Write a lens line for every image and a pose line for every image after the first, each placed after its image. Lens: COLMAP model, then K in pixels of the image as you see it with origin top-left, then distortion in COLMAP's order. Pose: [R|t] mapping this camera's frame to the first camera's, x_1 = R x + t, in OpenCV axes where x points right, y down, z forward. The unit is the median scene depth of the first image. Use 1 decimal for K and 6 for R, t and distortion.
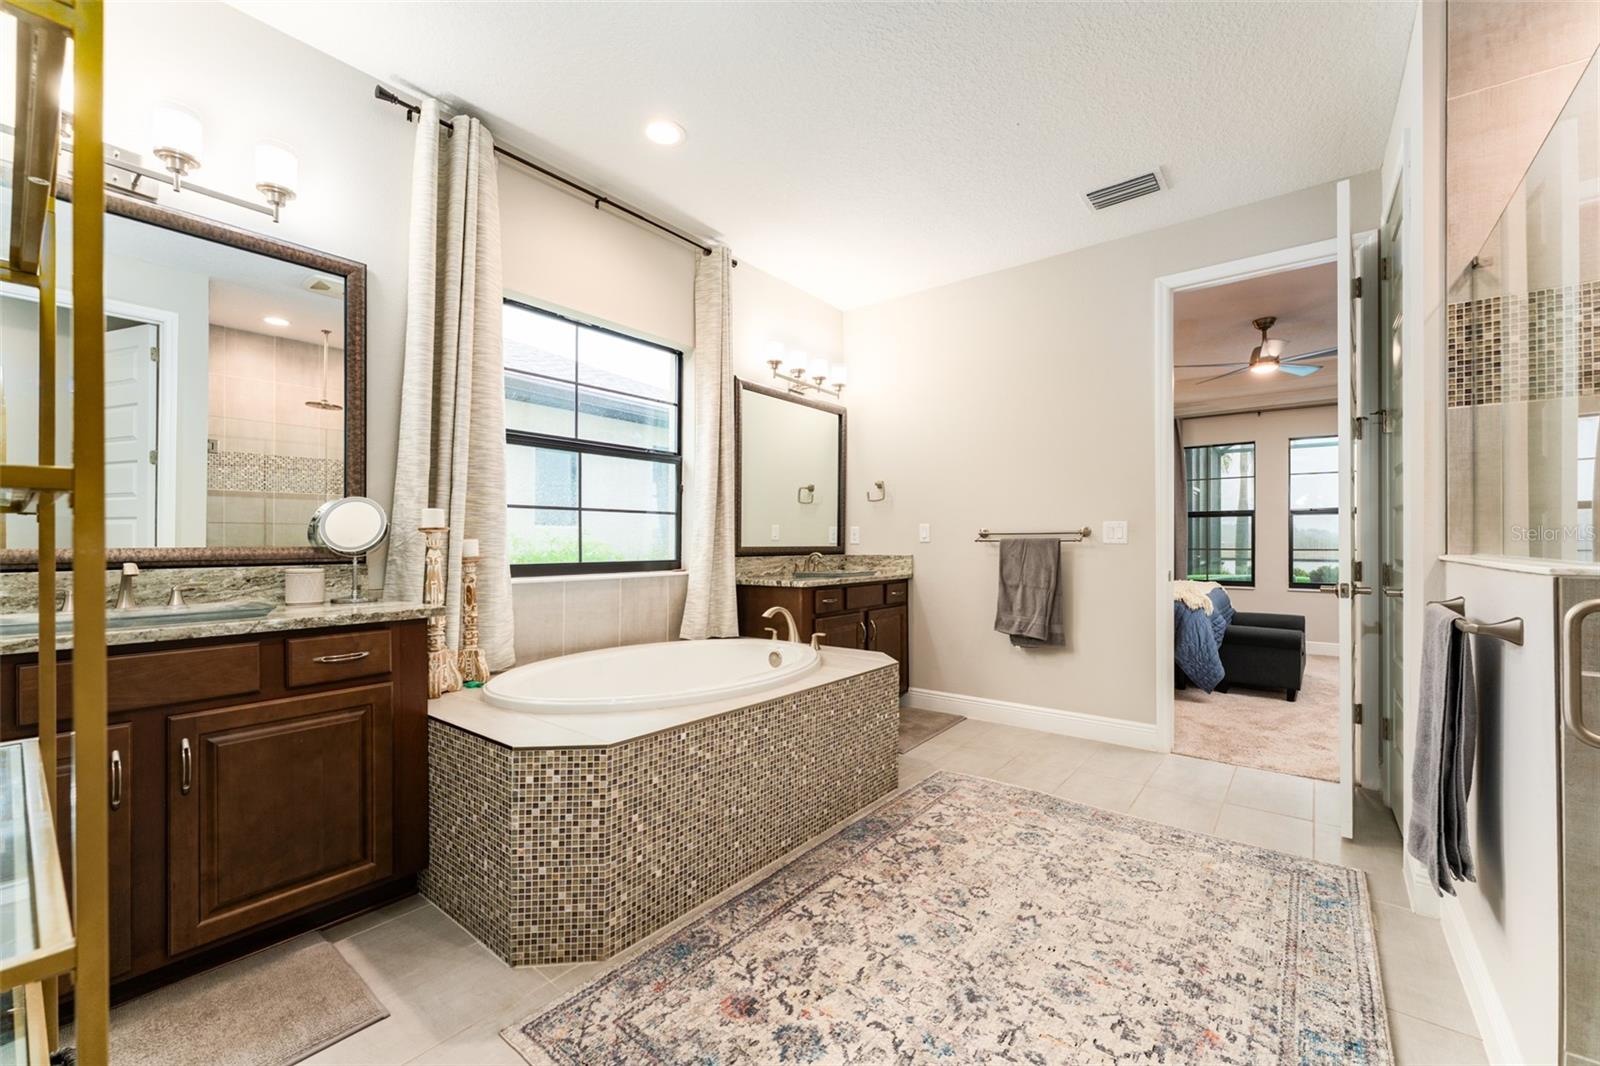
lens RADIAL K [[642.0, 0, 801.4], [0, 642.0, 532.2], [0, 0, 1]] dist [0.002499, -0.000045]
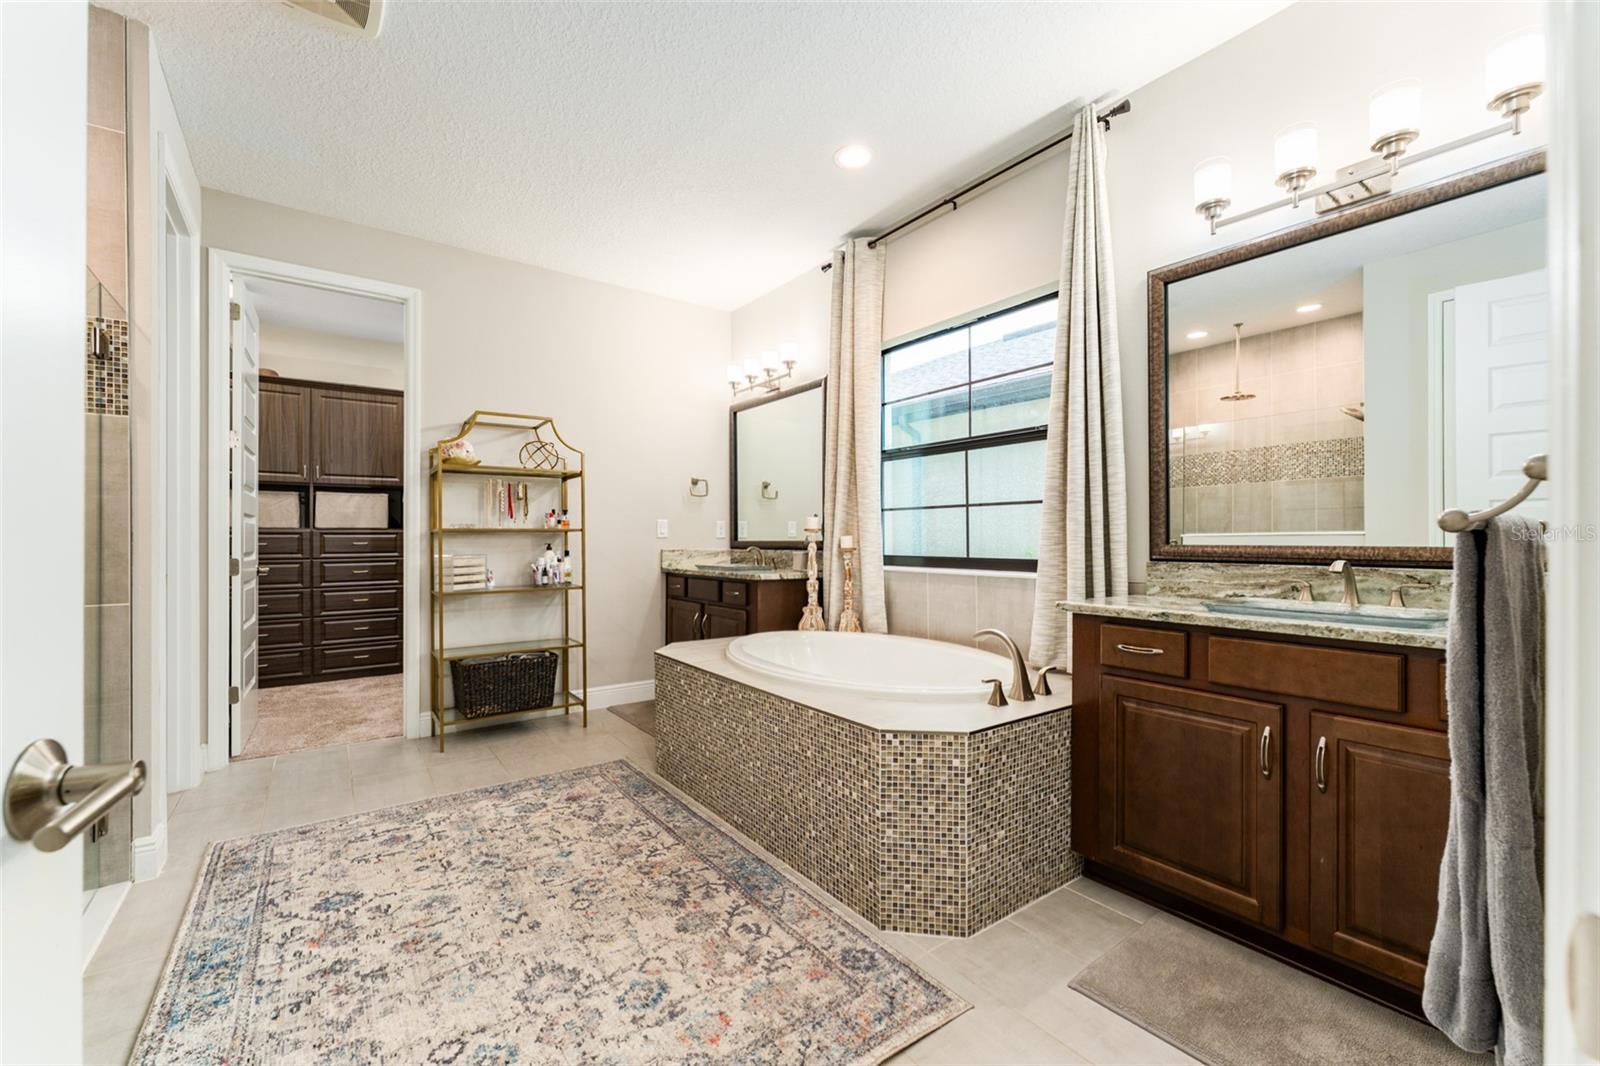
lens RADIAL K [[653.6, 0, 799.9], [0, 653.6, 529.5], [0, 0, 1]] dist [0.000579, 0.000307]
pose [[-0.260800, -0.012747, -0.965309, 1.169257], [0.013695, 0.999763, -0.016902, 0.025736], [0.965296, -0.017628, -0.260564, 1.622619]]
